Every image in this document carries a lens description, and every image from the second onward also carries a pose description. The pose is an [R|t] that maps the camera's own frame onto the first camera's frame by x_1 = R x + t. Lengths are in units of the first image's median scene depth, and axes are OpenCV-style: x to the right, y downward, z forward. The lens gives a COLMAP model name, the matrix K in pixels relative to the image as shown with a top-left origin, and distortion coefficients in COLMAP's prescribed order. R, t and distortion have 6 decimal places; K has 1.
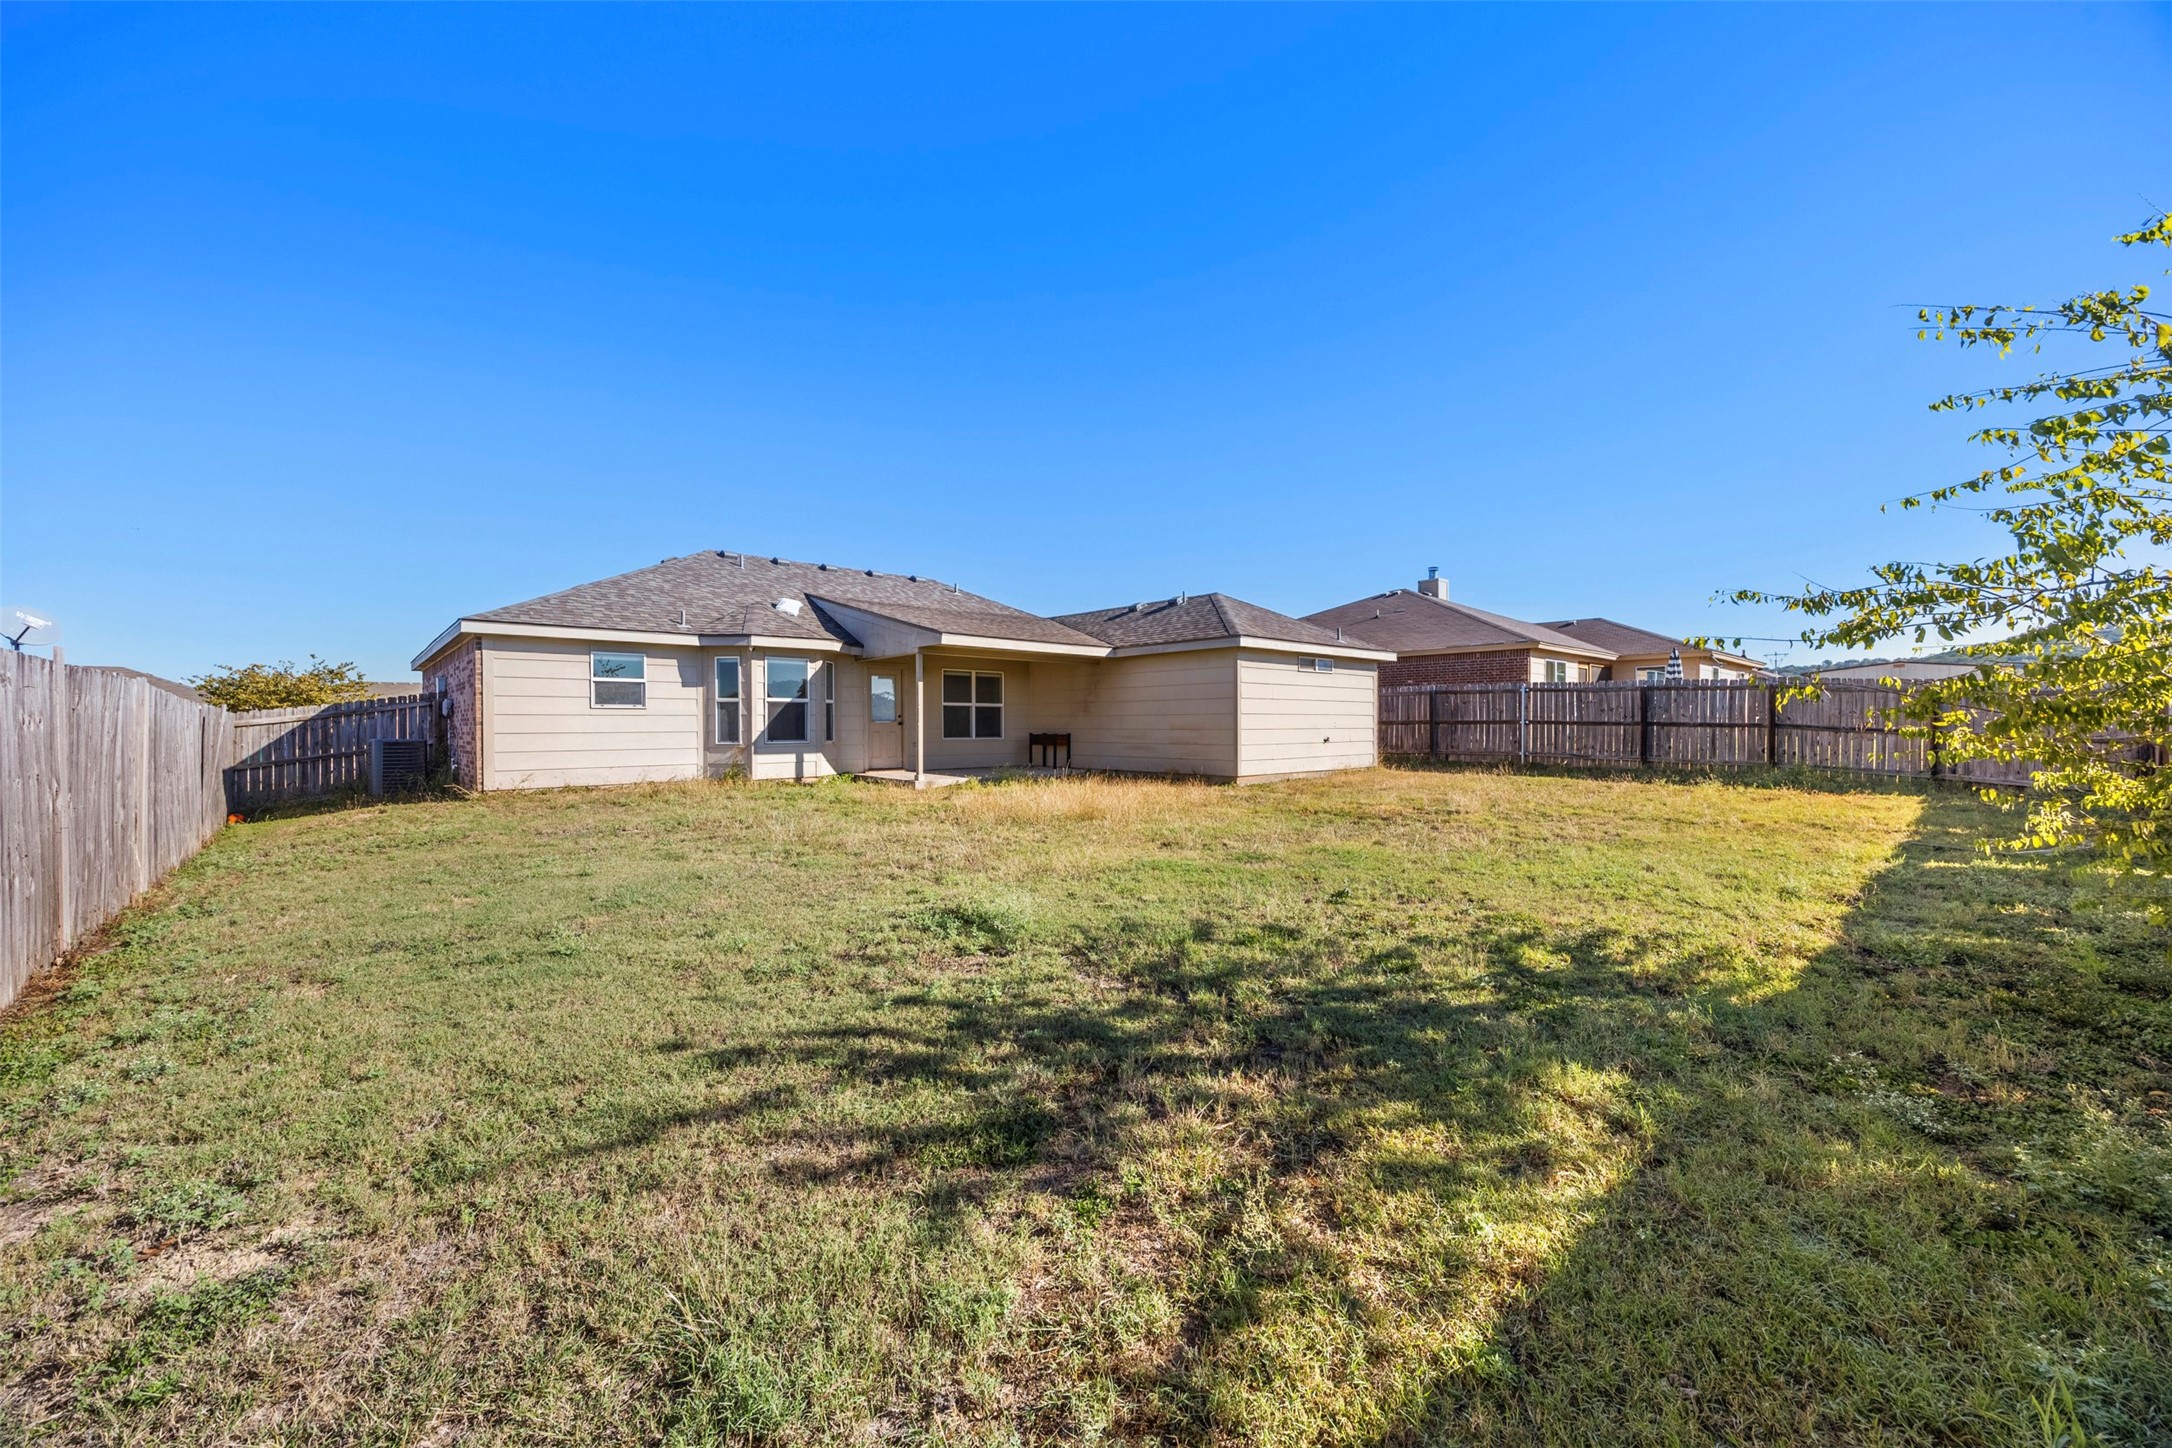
lens RADIAL K [[833.2, 0, 1093.2], [0, 833.2, 720.8], [0, 0, 1]] dist [-0.000470, -0.000023]
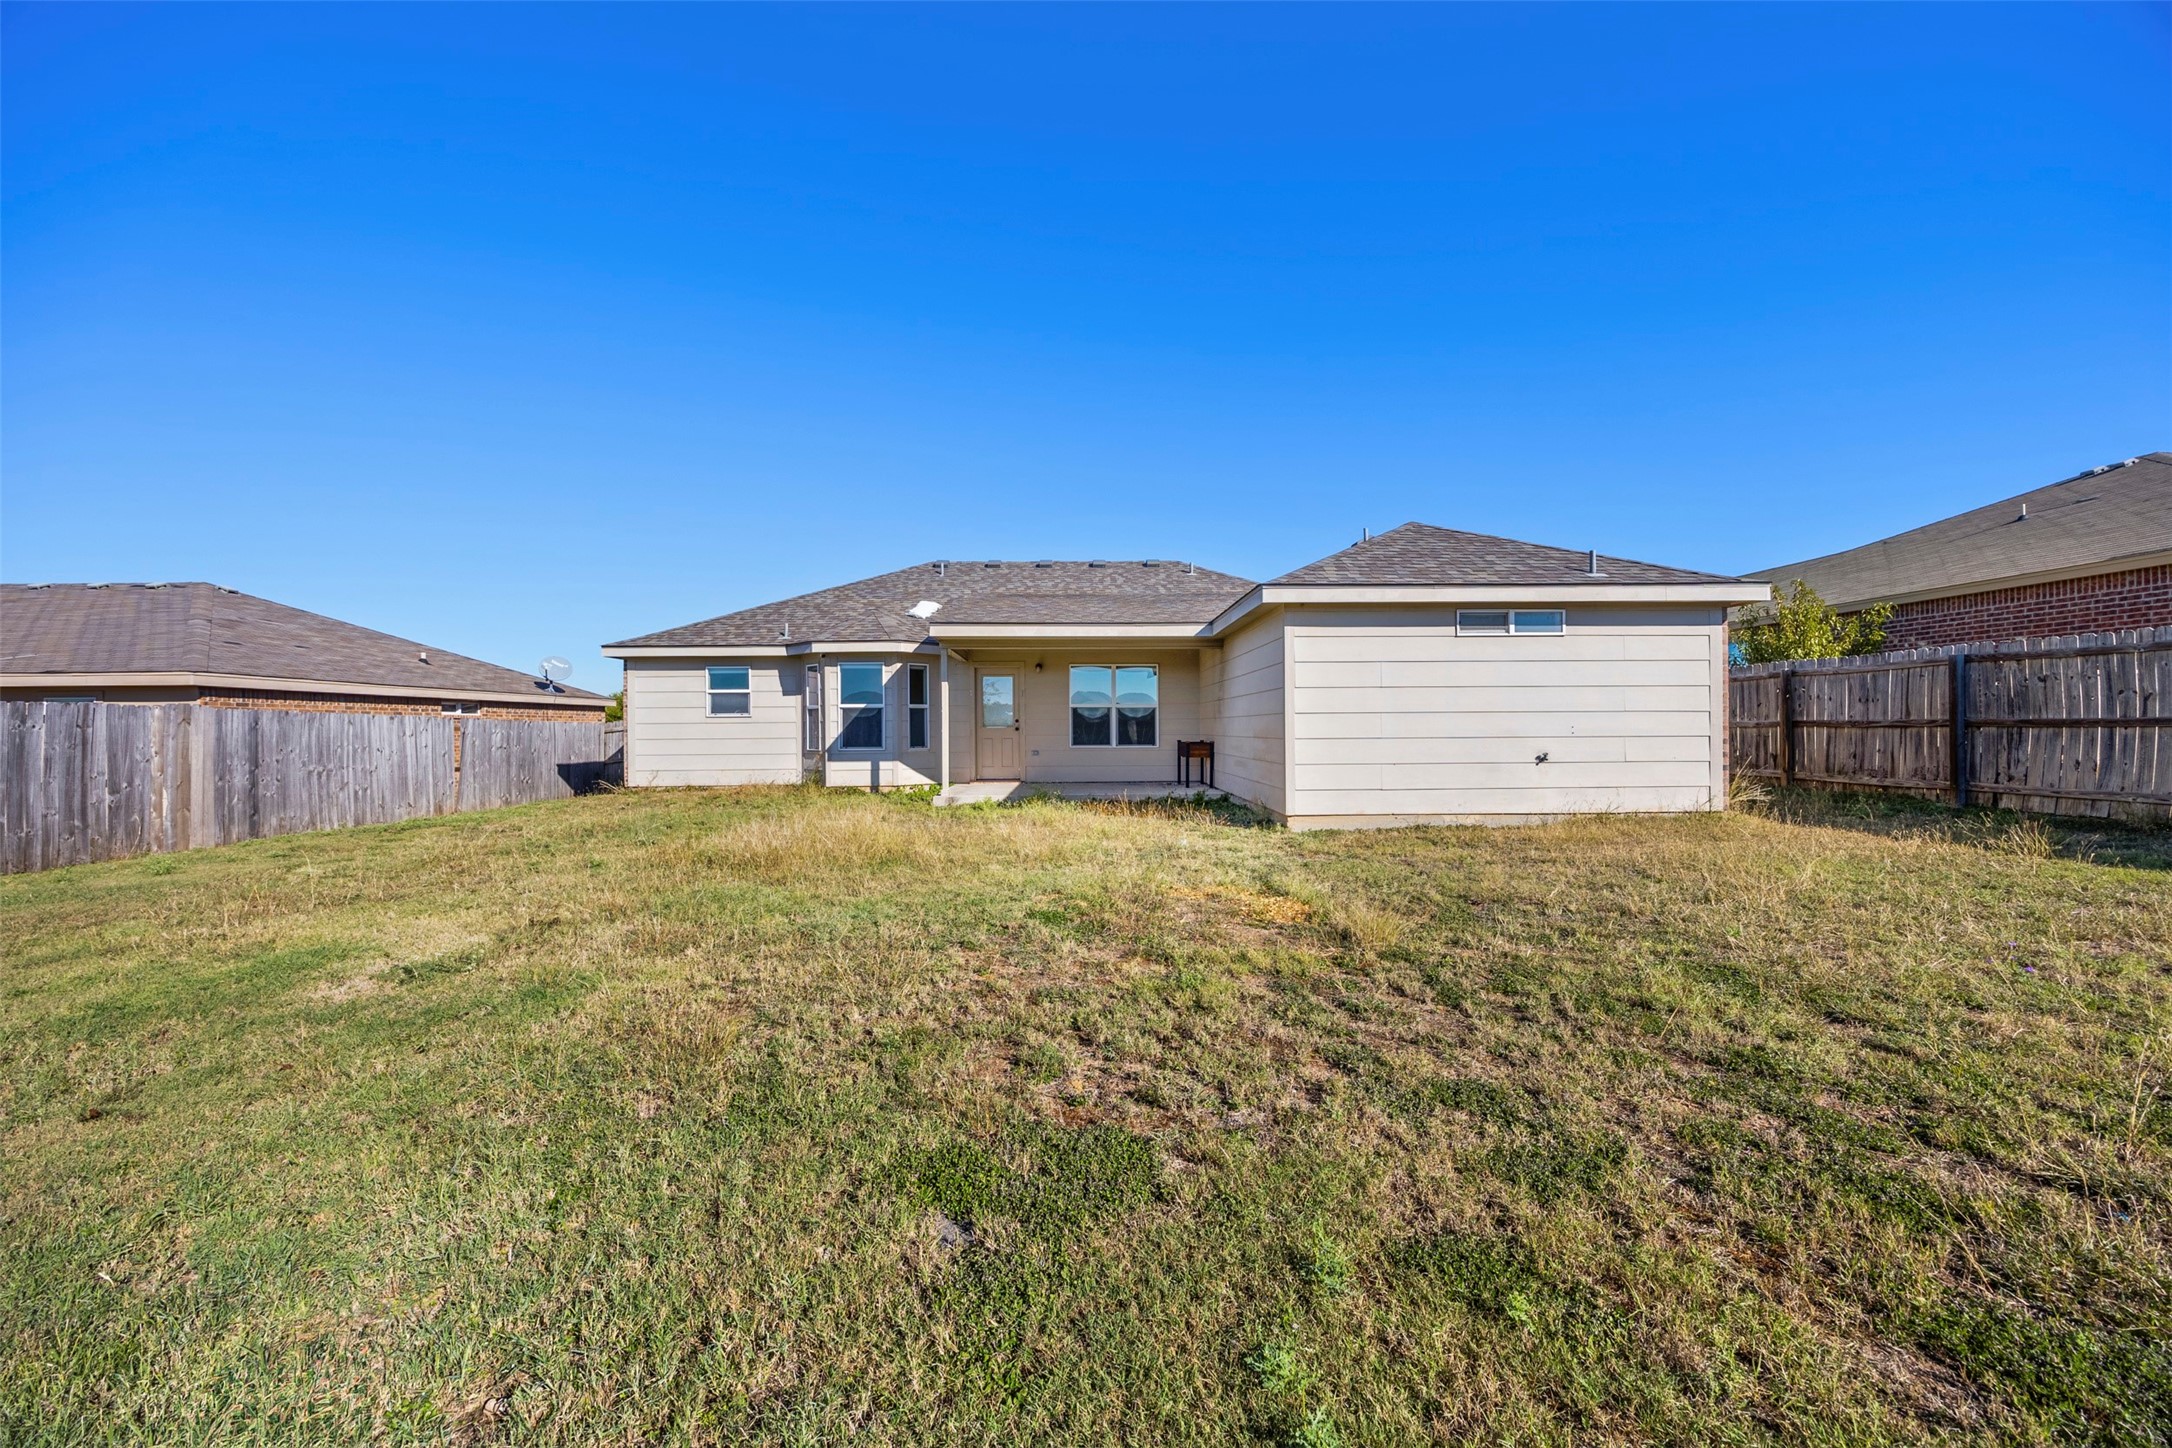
lens RADIAL K [[833.2, 0, 1093.2], [0, 833.2, 720.8], [0, 0, 1]] dist [-0.000470, -0.000023]
pose [[0.749816, -0.008701, -0.661589, 0.473897], [0.006083, 0.999962, -0.006257, 0.000264], [0.661618, 0.000668, 0.749840, 0.444080]]
